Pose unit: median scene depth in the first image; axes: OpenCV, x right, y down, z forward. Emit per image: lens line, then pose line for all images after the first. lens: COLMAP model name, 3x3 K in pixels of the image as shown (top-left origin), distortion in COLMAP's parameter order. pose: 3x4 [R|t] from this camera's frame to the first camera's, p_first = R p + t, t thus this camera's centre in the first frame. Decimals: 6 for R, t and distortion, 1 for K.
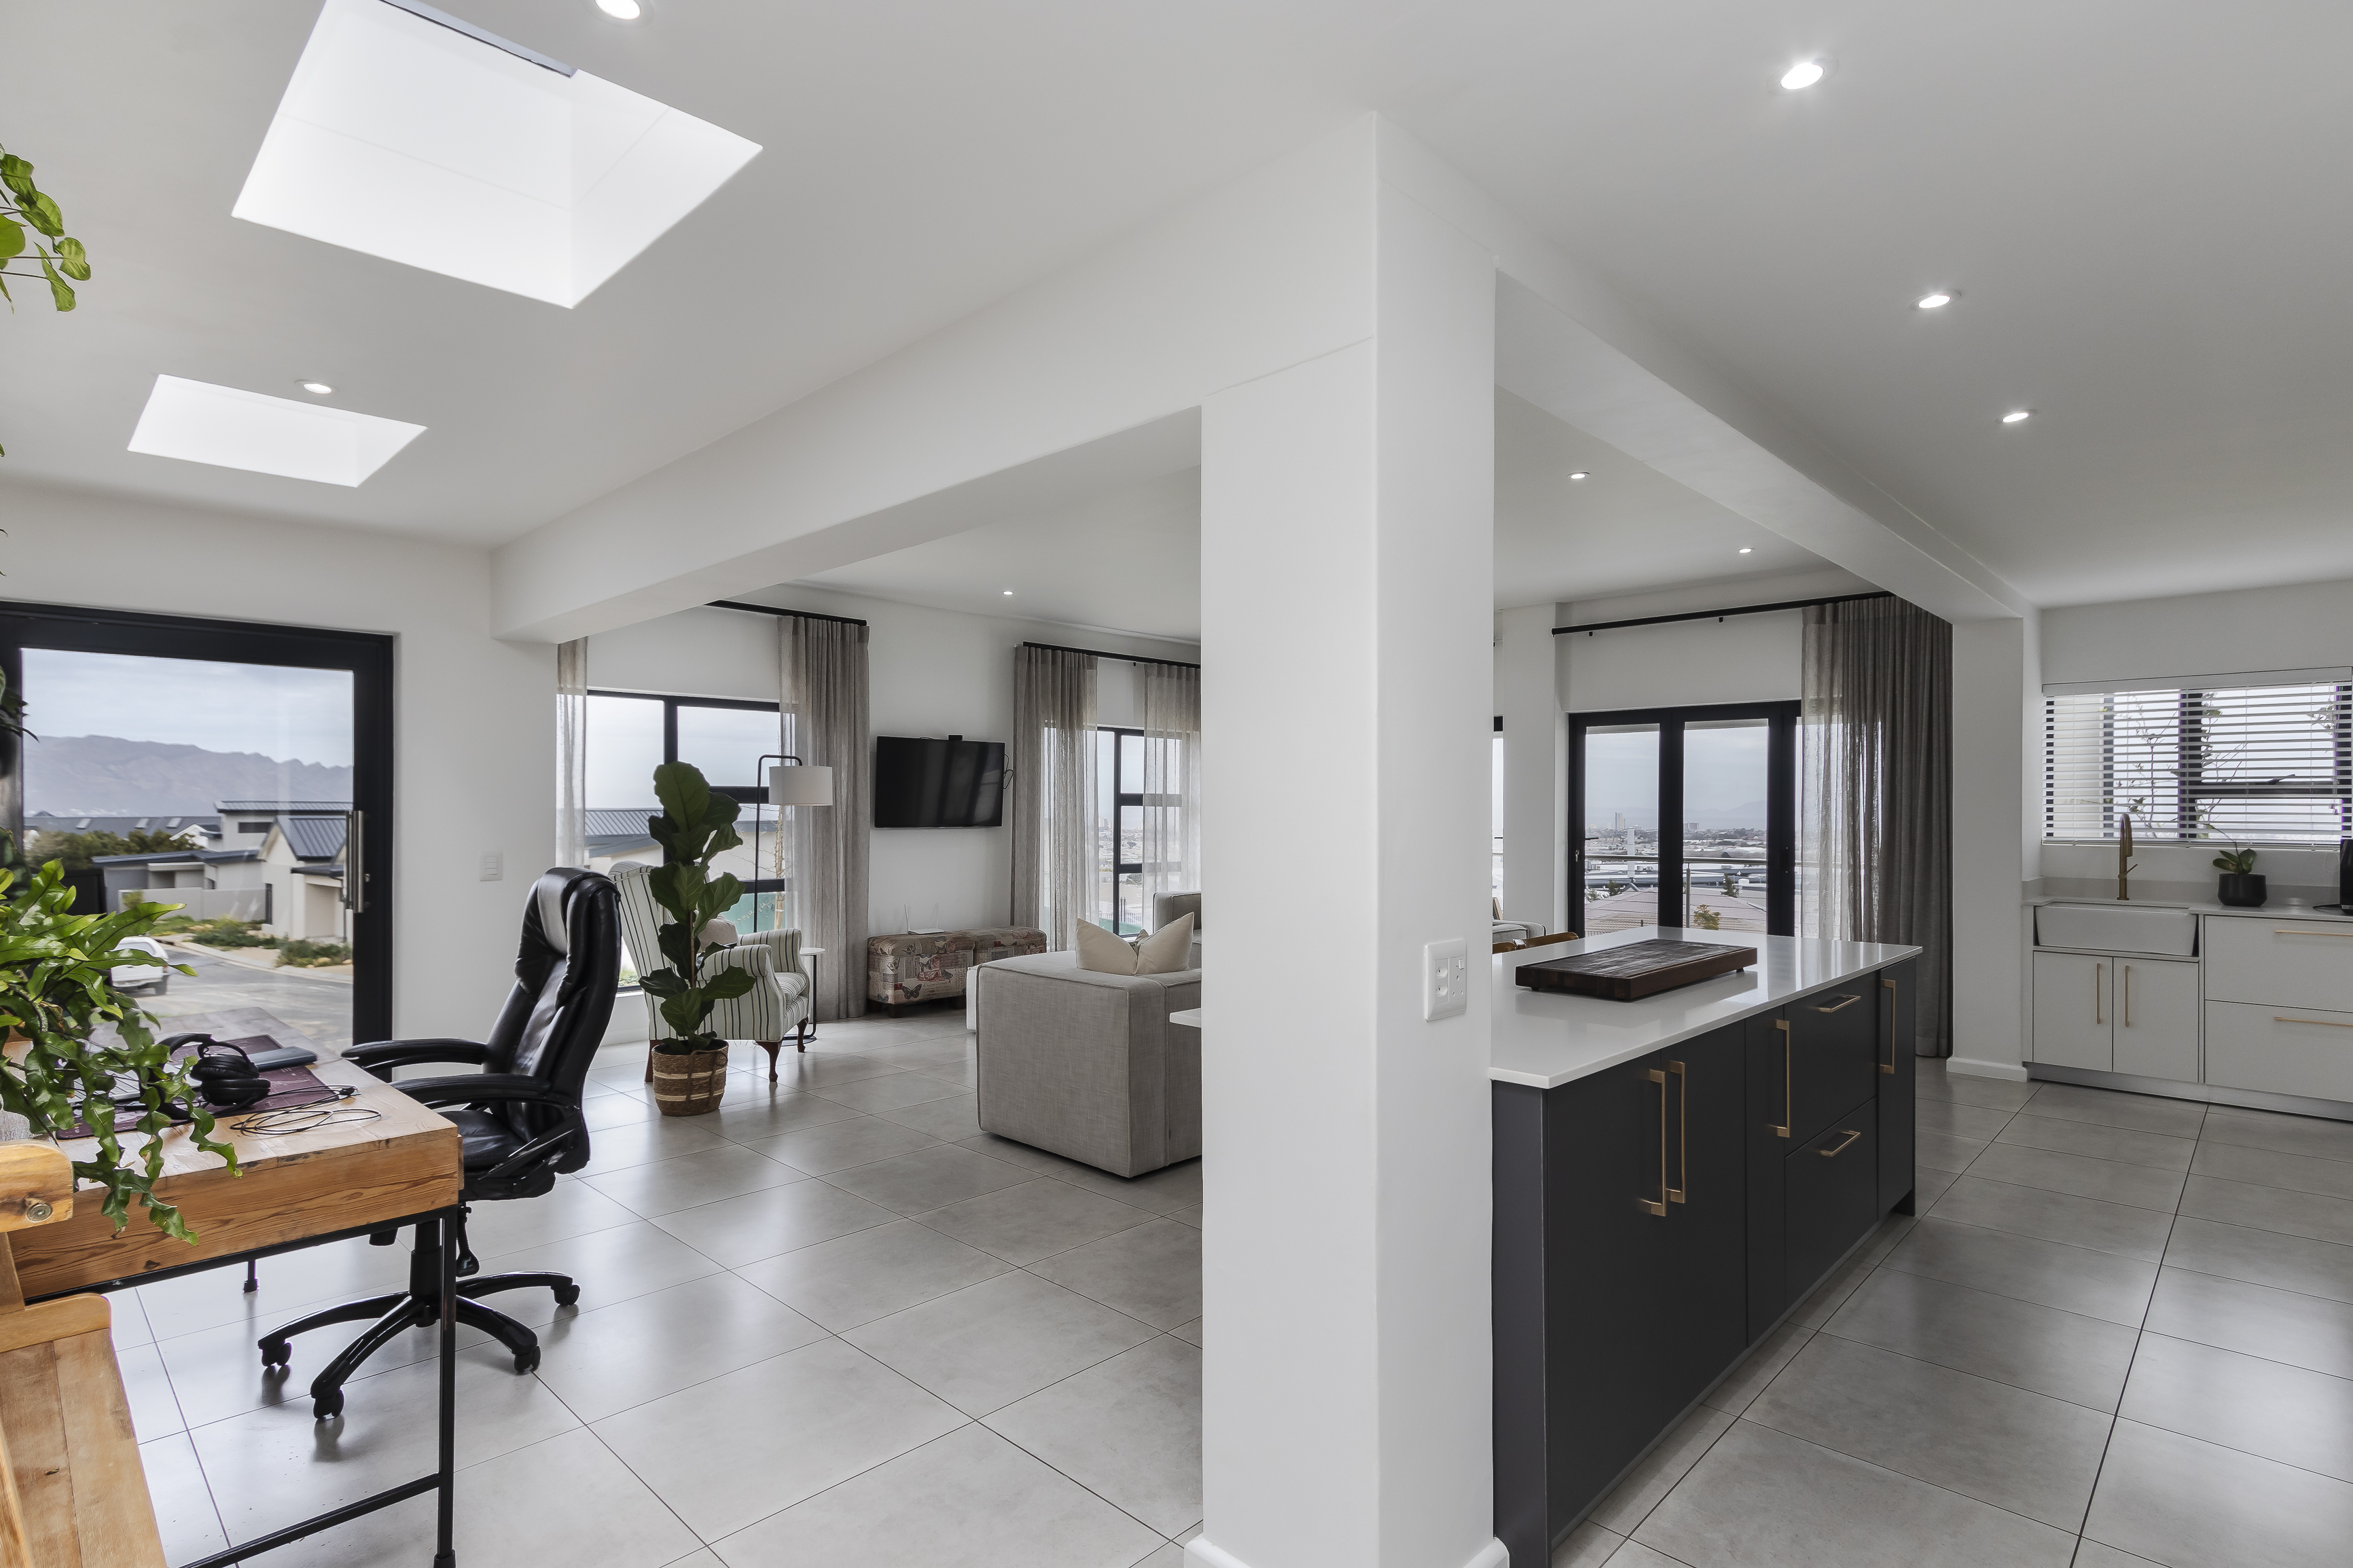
lens RADIAL K [[1160.8, 0, 1166.4], [0, 1160.8, 808.4], [0, 0, 1]] dist [0.004188, 0.001056]
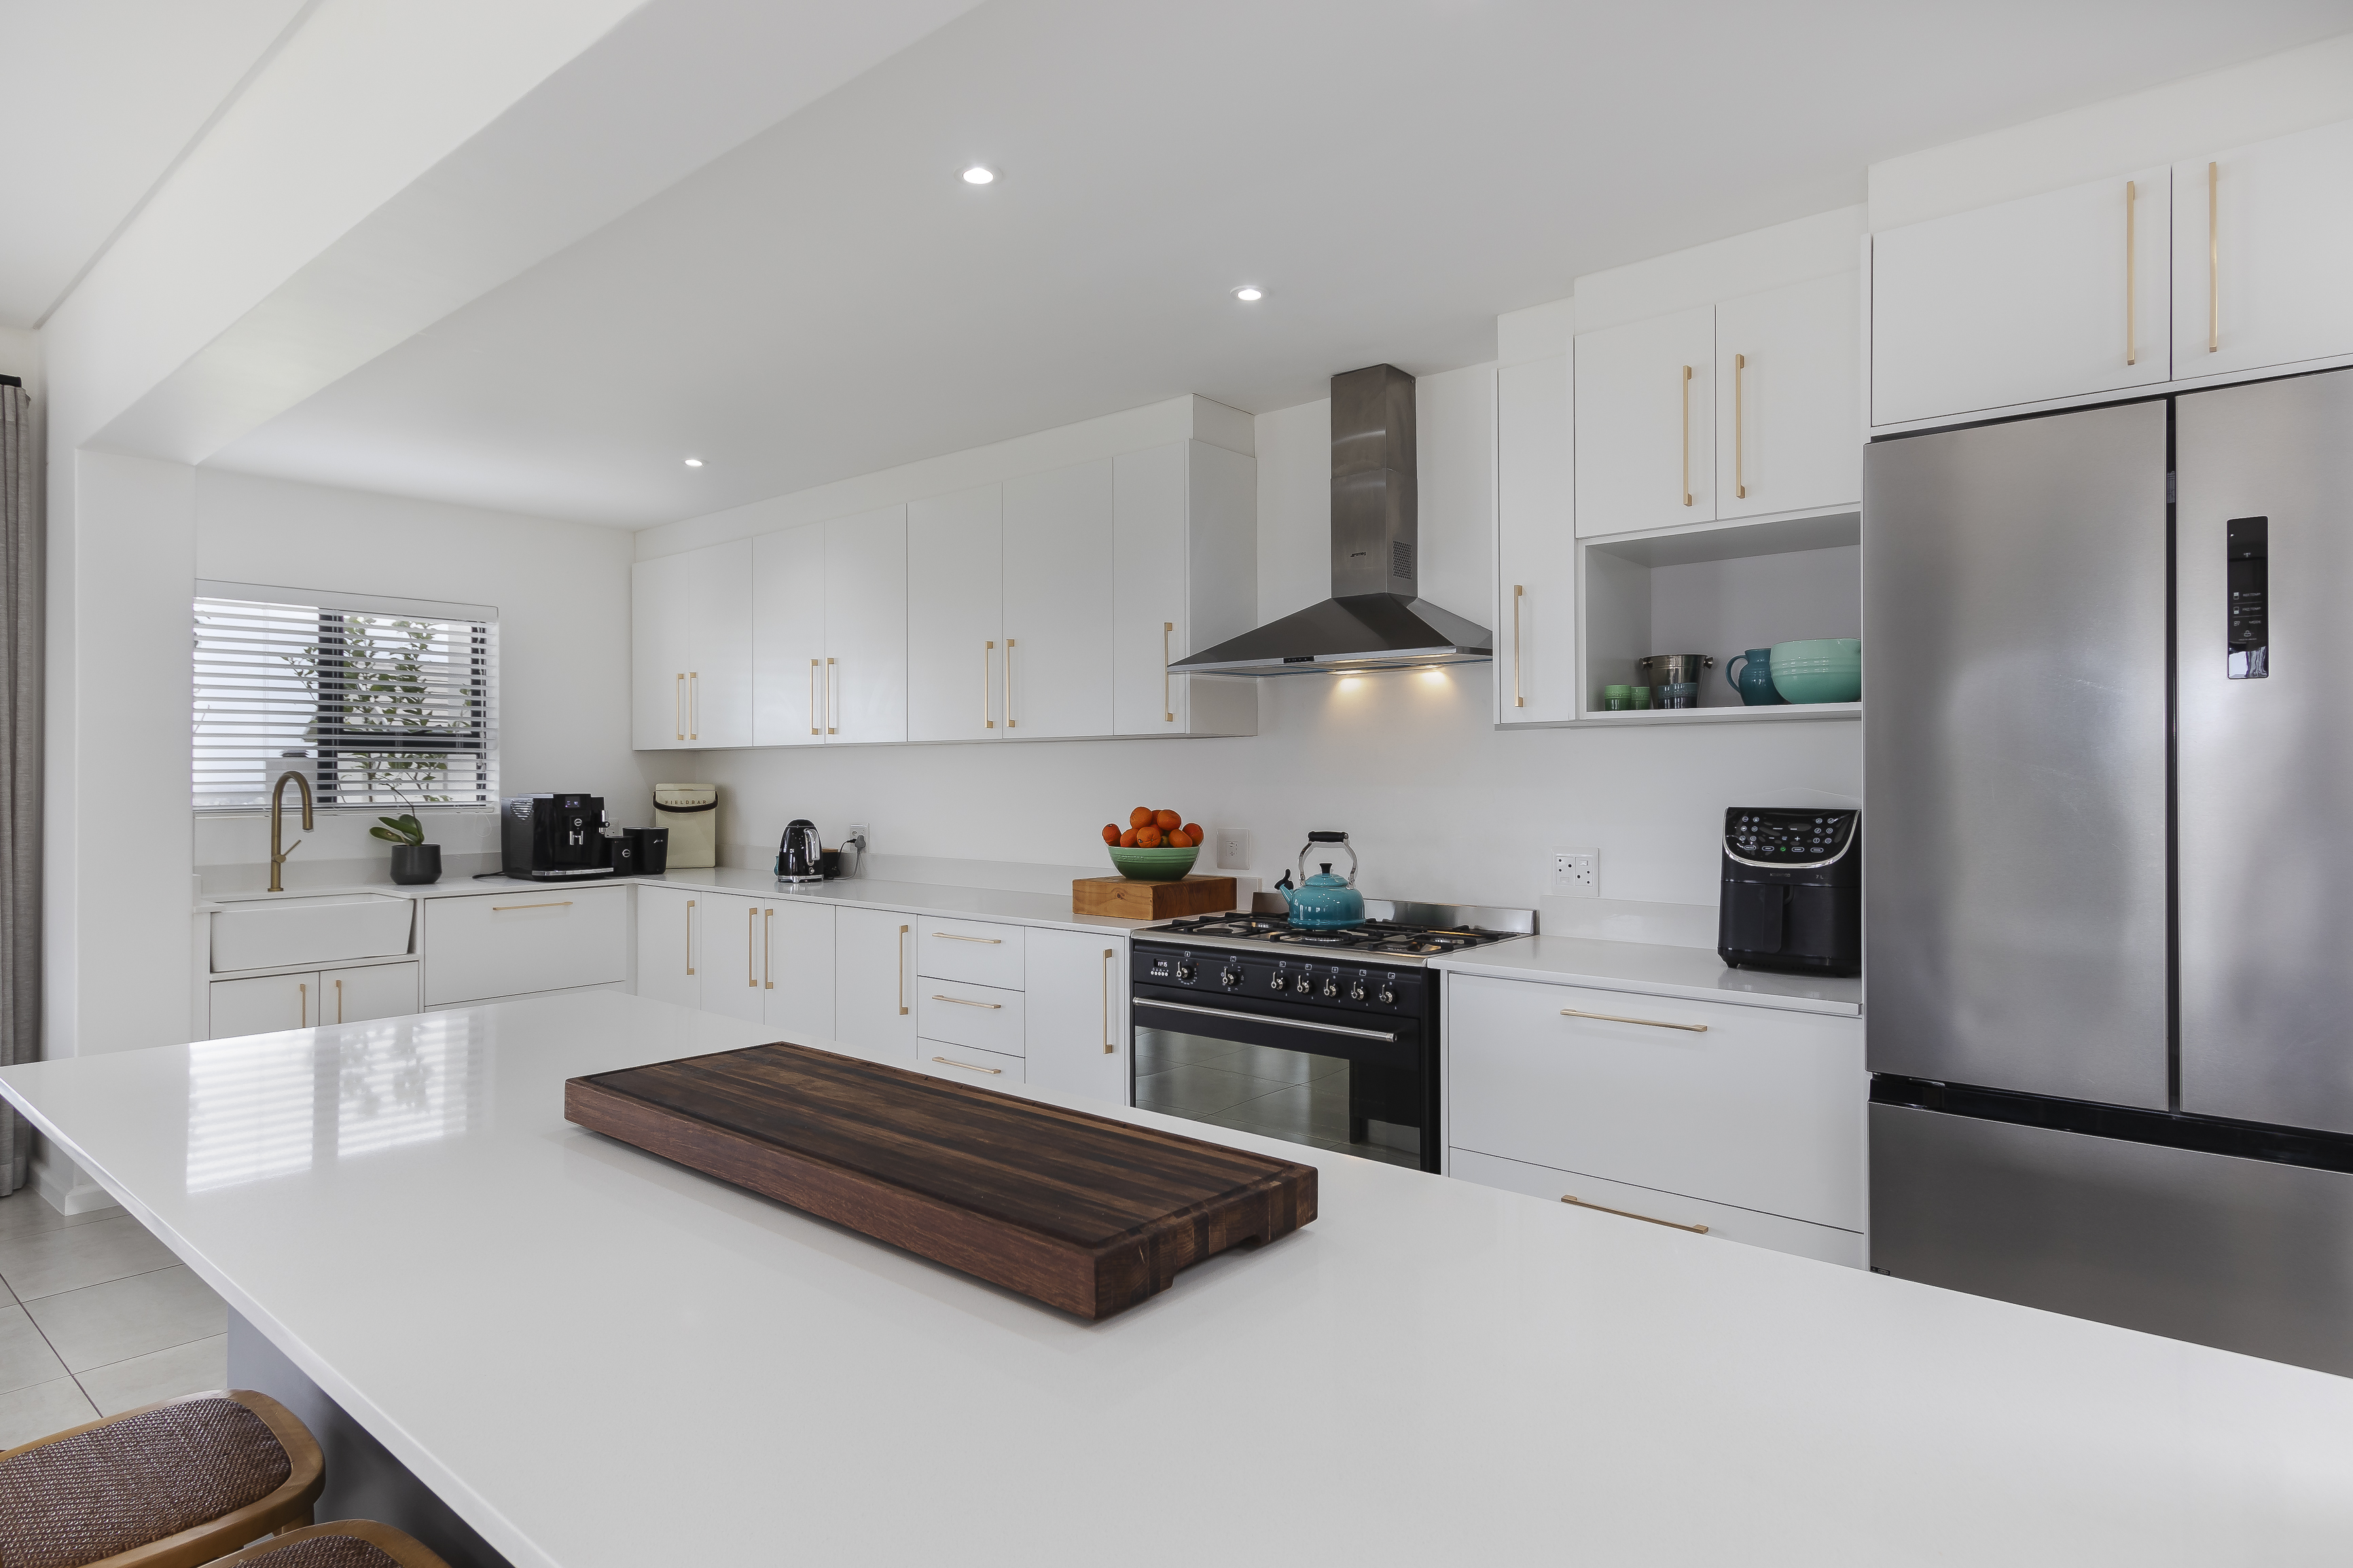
lens RADIAL K [[1289.4, 0, 1185.2], [0, 1289.4, 768.7], [0, 0, 1]] dist [0.000010, 0.000017]
pose [[-0.066751, 0.002181, 0.997767, -0.008171], [0.001666, 0.999996, -0.002074, 0.004648], [-0.997768, 0.001523, -0.066754, 0.403040]]
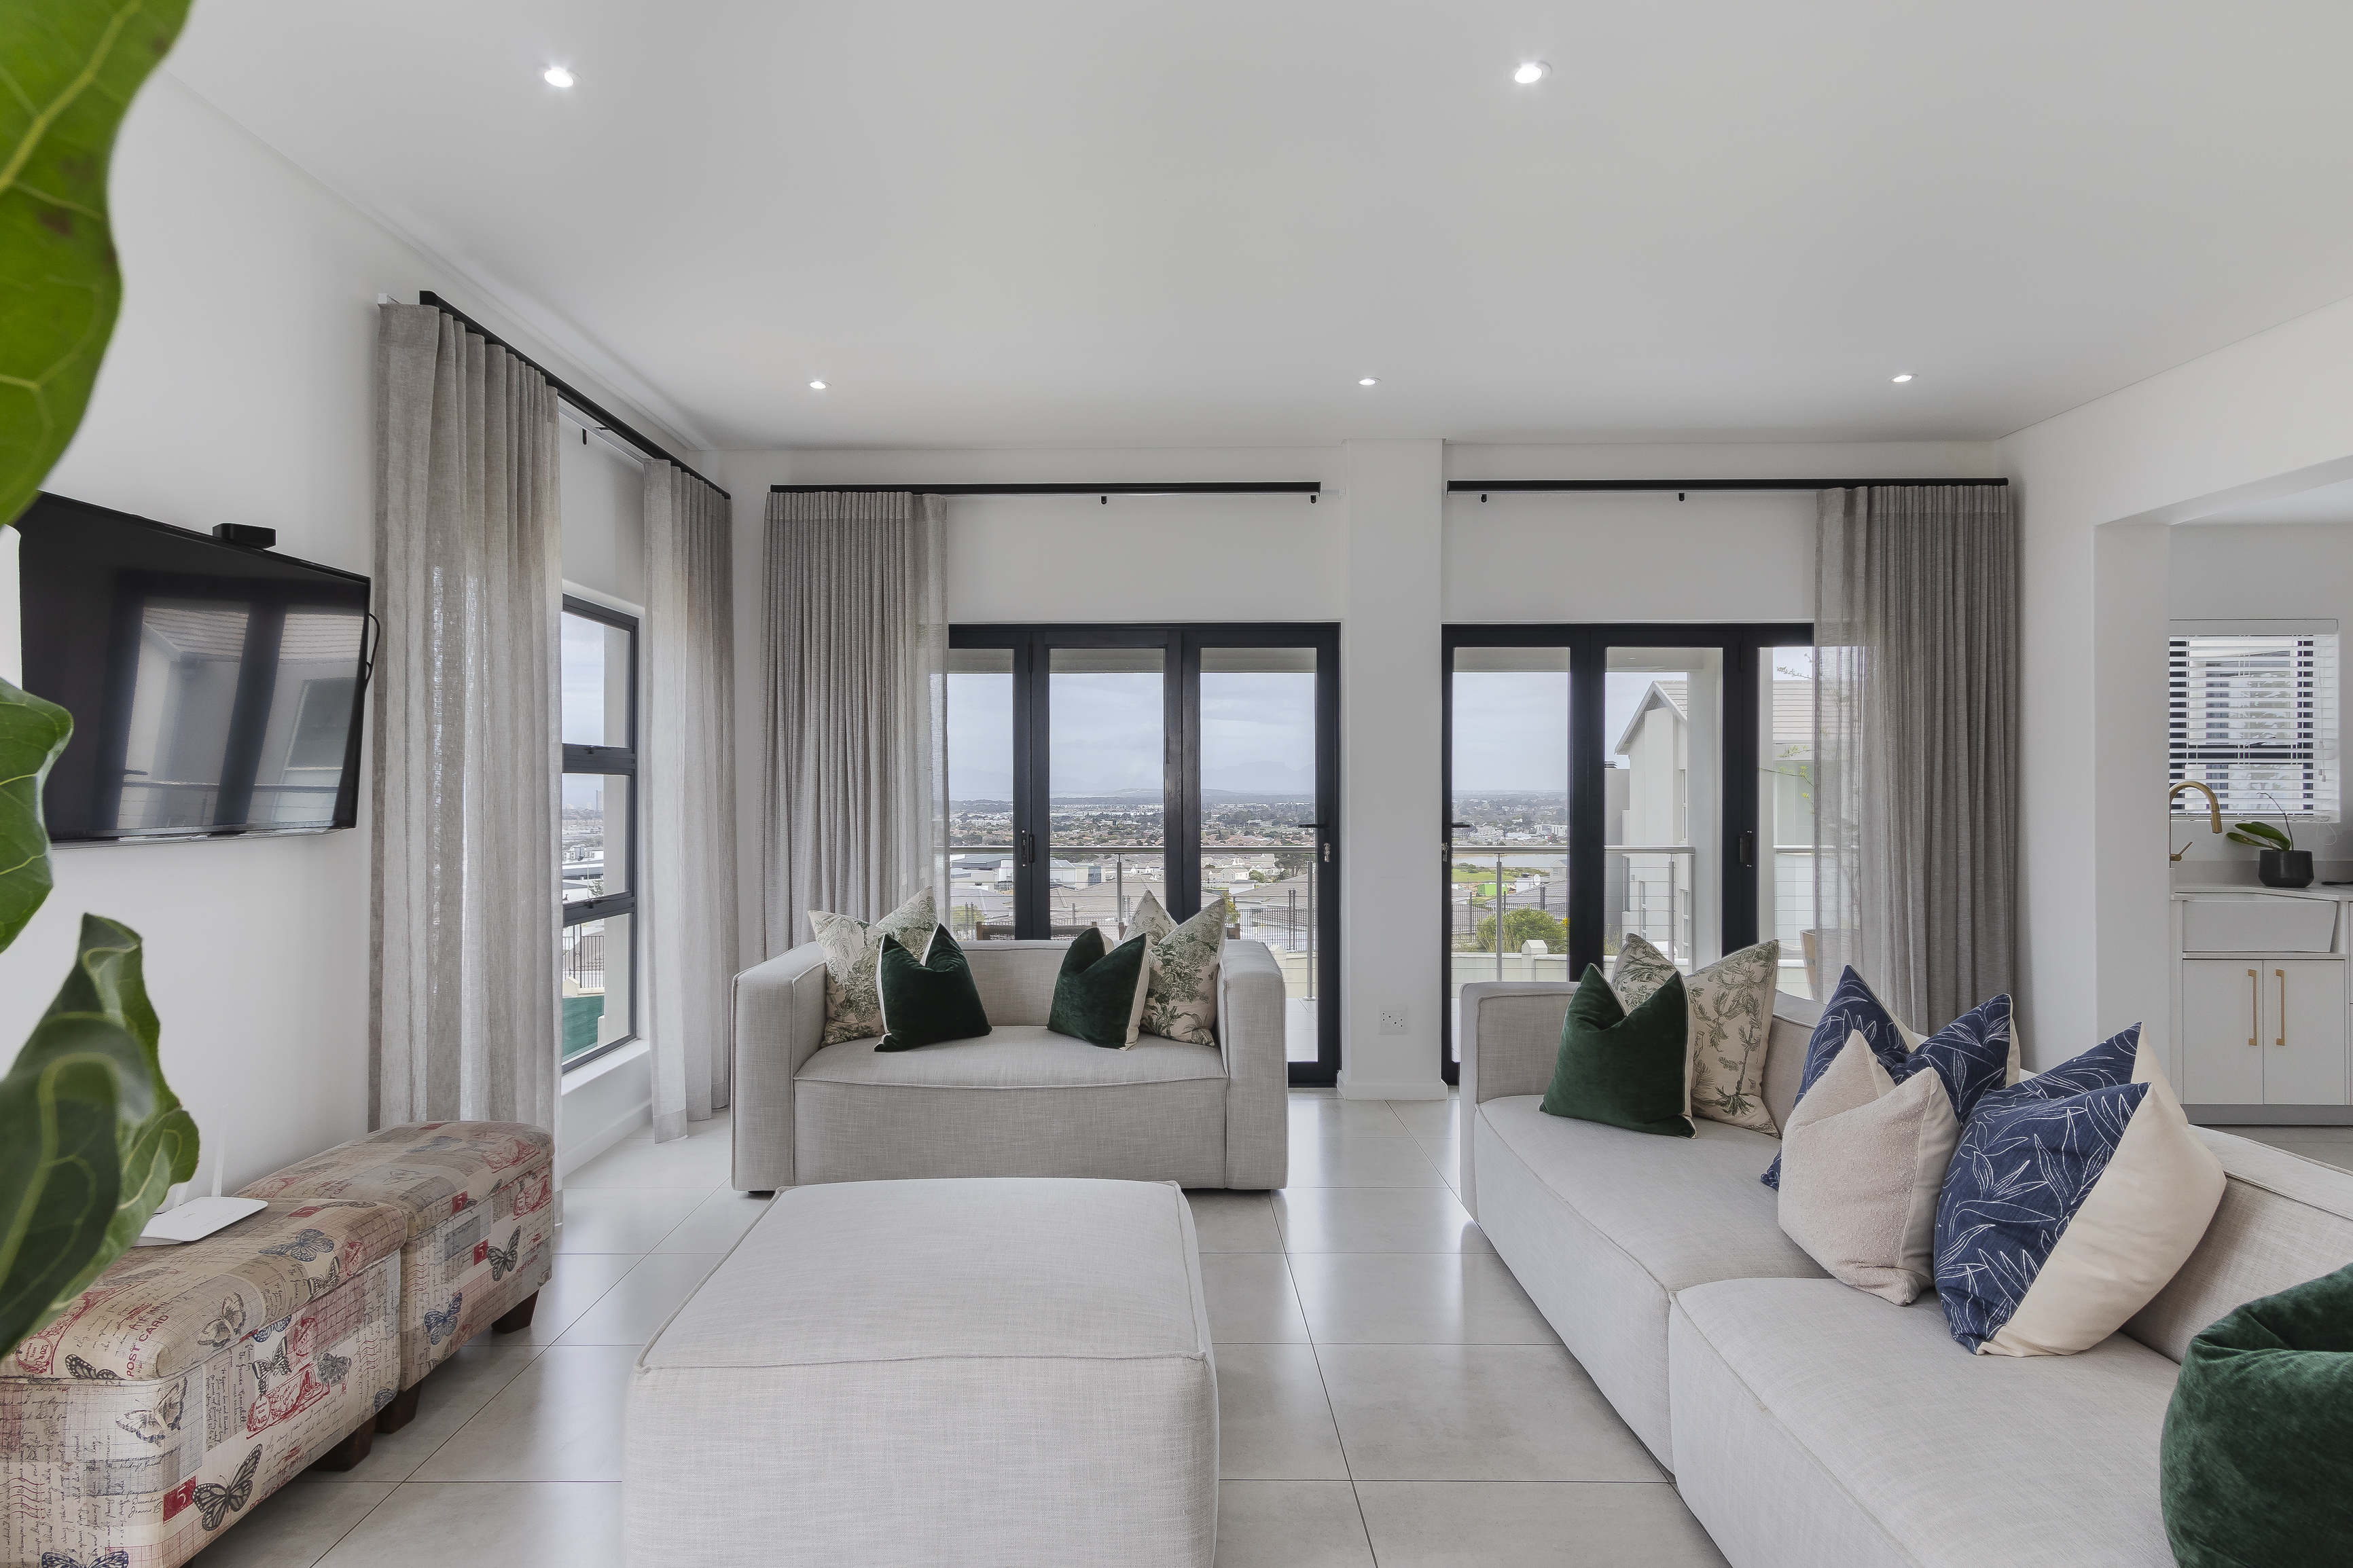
lens RADIAL K [[1310.1, 0, 1145.4], [0, 1310.1, 778.9], [0, 0, 1]] dist [0.021640, -0.008929]
pose [[0.721816, 0.000699, 0.692085, -0.283595], [0.001976, 0.999993, -0.003071, 0.003667], [-0.692083, 0.003584, 0.721809, 0.672400]]
